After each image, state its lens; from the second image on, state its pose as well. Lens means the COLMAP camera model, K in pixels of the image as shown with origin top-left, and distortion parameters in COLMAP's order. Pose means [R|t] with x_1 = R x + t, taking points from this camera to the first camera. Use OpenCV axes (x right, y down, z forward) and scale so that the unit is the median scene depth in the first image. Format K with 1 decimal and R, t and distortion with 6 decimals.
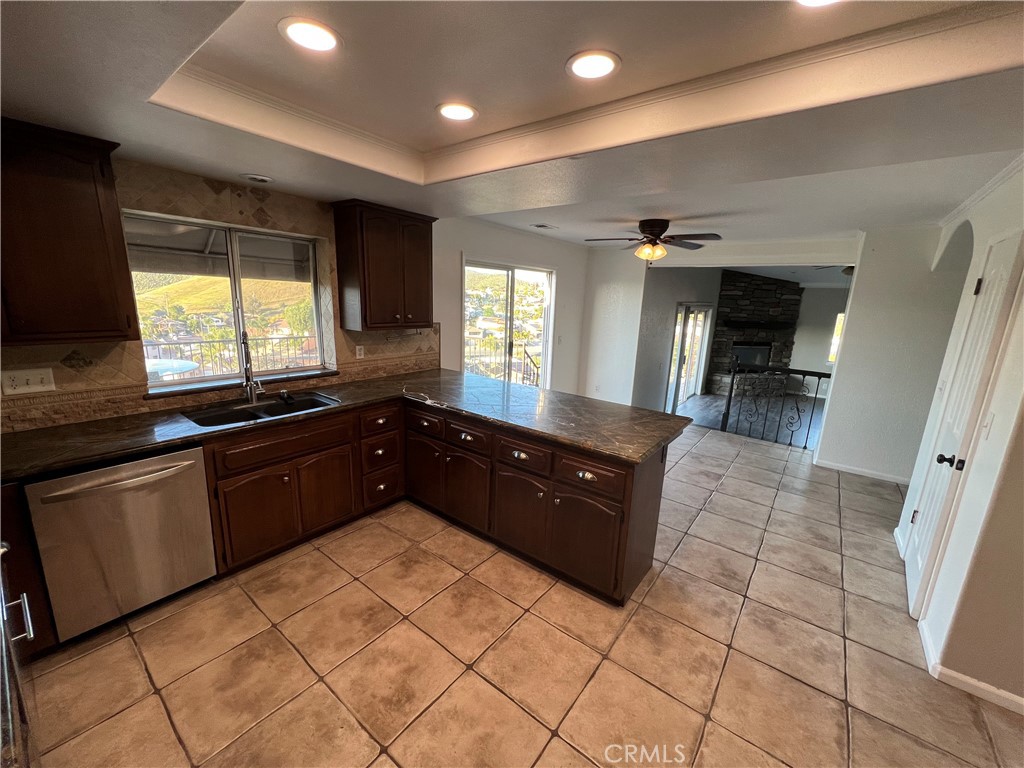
lens RADIAL K [[409.5, 0, 511.3], [0, 409.5, 389.0], [0, 0, 1]] dist [-0.000444, 0.000395]
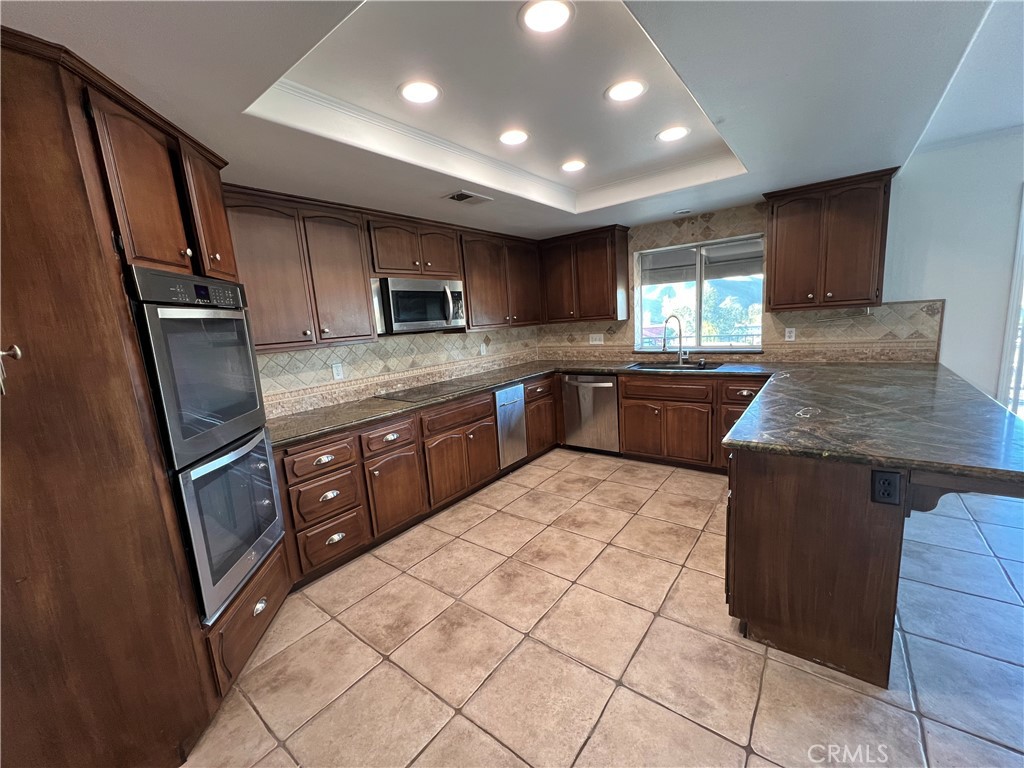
lens RADIAL K [[409.5, 0, 511.3], [0, 409.5, 389.0], [0, 0, 1]] dist [-0.000444, 0.000395]
pose [[-0.000054, 0.135578, -0.990767, 0.894496], [-0.148951, 0.979713, 0.134073, 0.014545], [0.988845, 0.147583, 0.020141, 0.411884]]
